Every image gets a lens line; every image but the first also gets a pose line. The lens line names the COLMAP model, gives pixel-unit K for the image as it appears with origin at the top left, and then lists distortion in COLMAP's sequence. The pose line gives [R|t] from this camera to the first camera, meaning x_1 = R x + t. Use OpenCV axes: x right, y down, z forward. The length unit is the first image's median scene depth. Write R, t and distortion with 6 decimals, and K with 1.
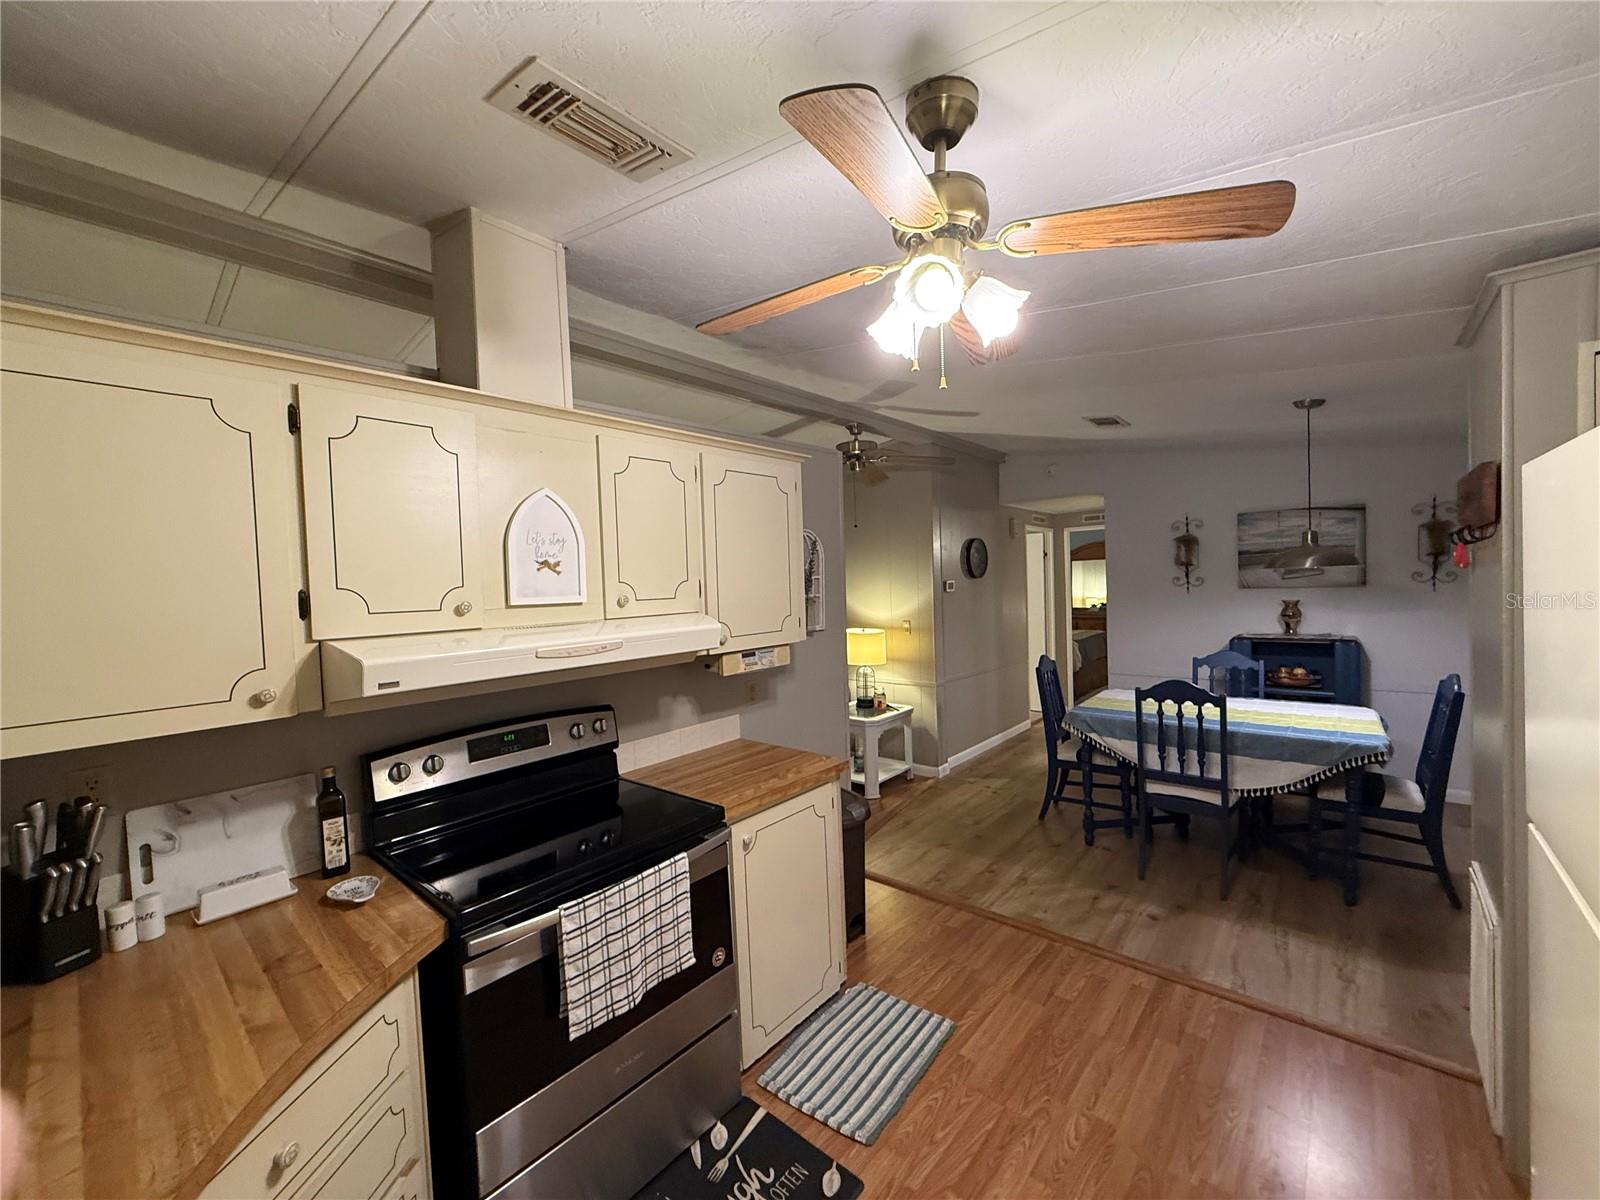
lens RADIAL K [[637.5, 0, 796.1], [0, 637.5, 599.9], [0, 0, 1]] dist [0.000264, -0.000183]
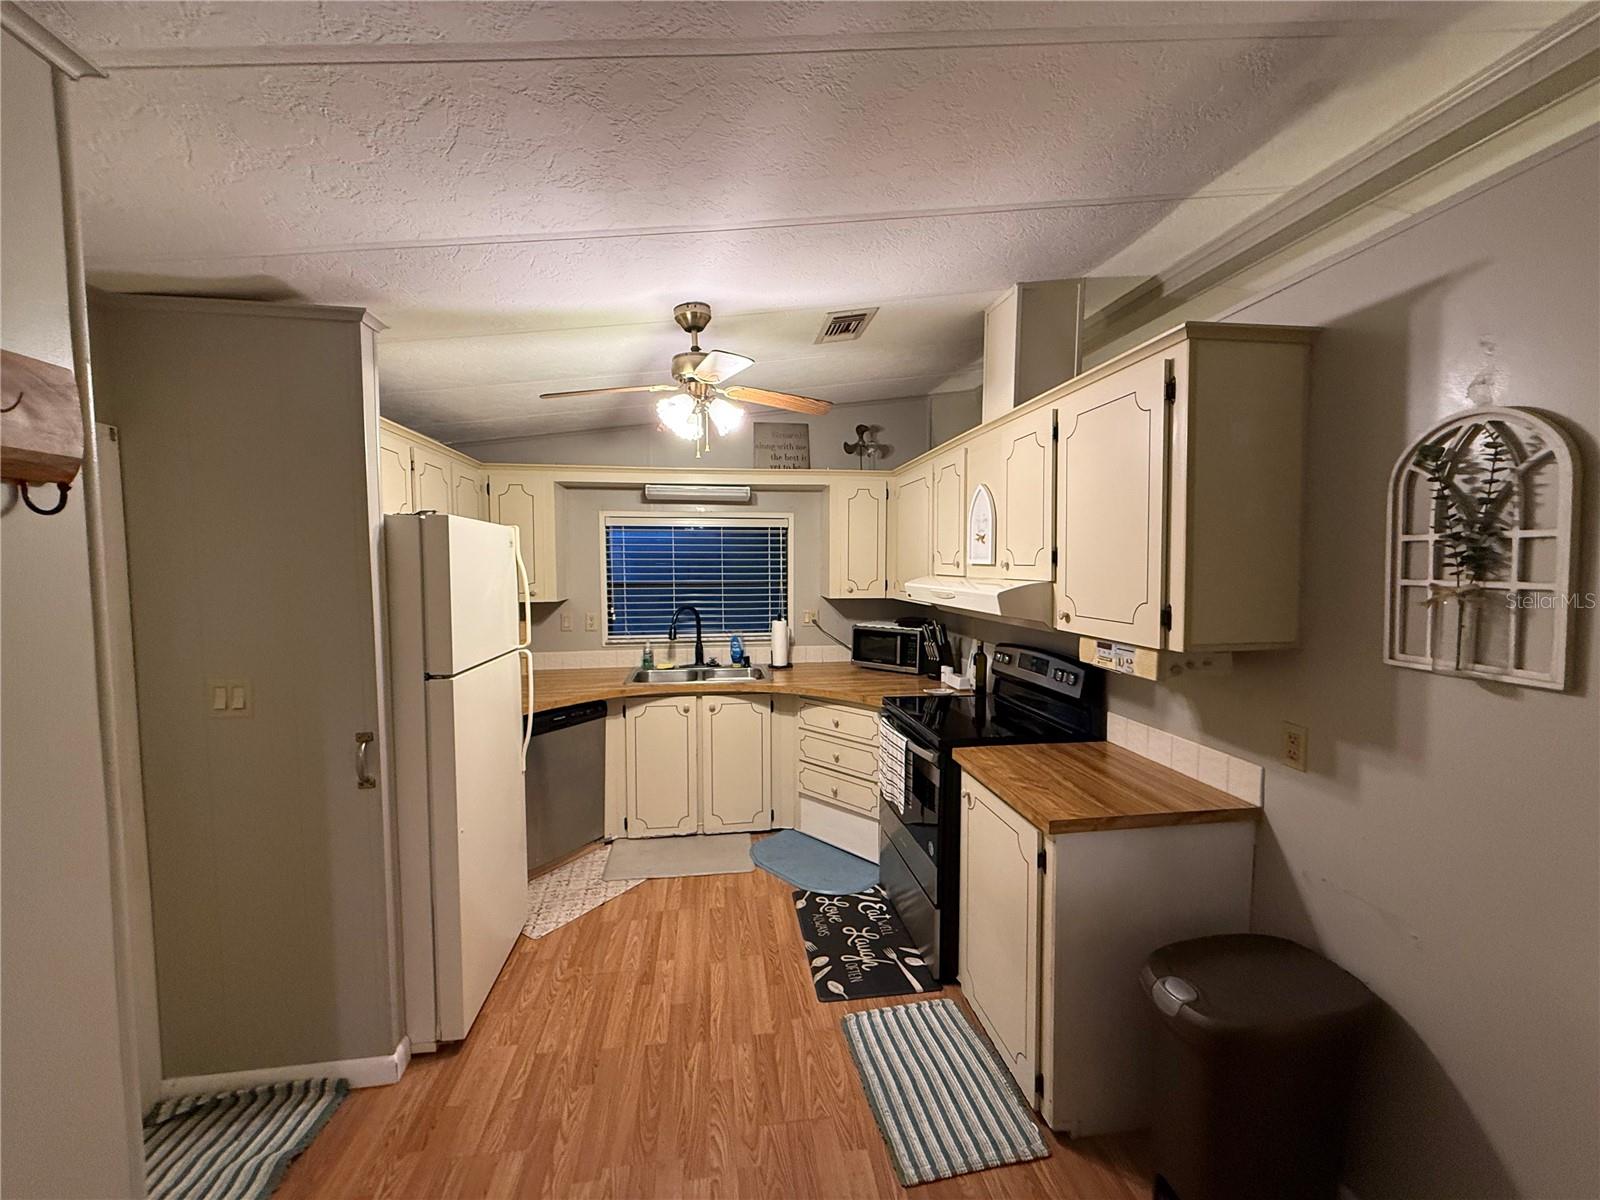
lens RADIAL K [[637.5, 0, 796.1], [0, 637.5, 599.9], [0, 0, 1]] dist [0.000264, -0.000183]
pose [[-0.655896, 0.085627, -0.749979, 0.739349], [0.008584, 0.994327, 0.106018, -0.052910], [0.754802, 0.063099, -0.652910, 1.220741]]
